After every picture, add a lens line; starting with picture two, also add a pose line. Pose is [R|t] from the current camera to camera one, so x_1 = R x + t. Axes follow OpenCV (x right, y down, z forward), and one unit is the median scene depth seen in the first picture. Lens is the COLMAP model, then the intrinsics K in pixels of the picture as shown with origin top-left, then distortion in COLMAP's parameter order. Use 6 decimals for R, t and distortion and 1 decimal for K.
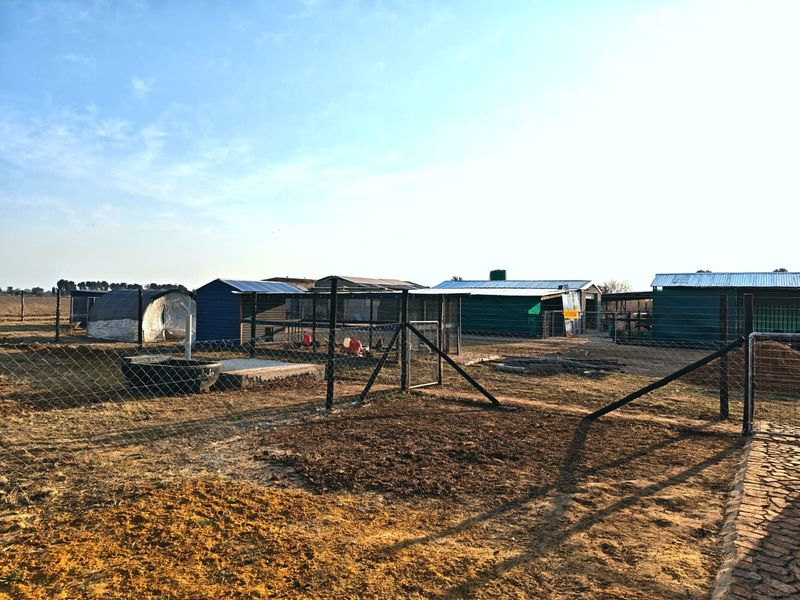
lens RADIAL K [[566.9, 0, 400.0], [0, 566.9, 300.0], [0, 0, 1]] dist [0.065627, -0.001242]
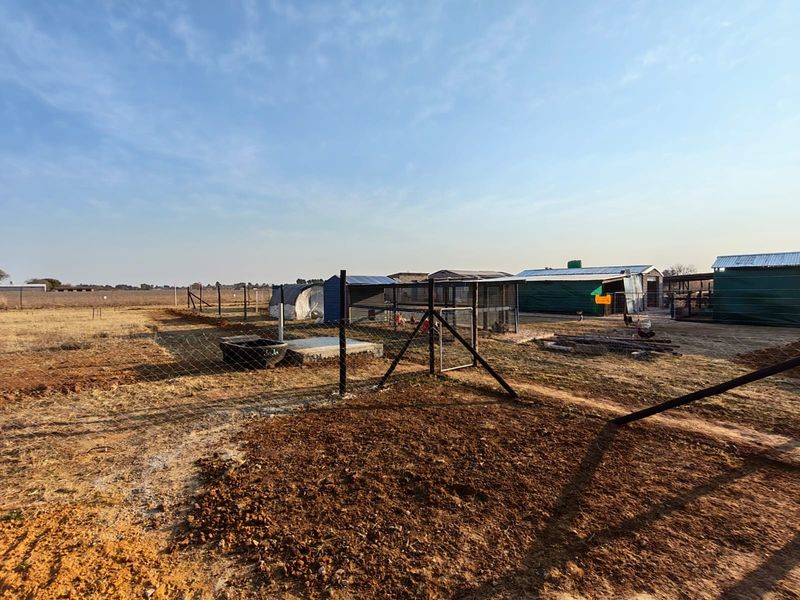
lens RADIAL K [[367.8, 0, 400.0], [0, 367.8, 300.0], [0, 0, 1]] dist [-0.015347, 0.013065]
pose [[0.954999, -0.015594, -0.296199, 0.101681], [0.026385, 0.999124, 0.032471, -0.001903], [0.295434, -0.038825, 0.954574, 0.211822]]
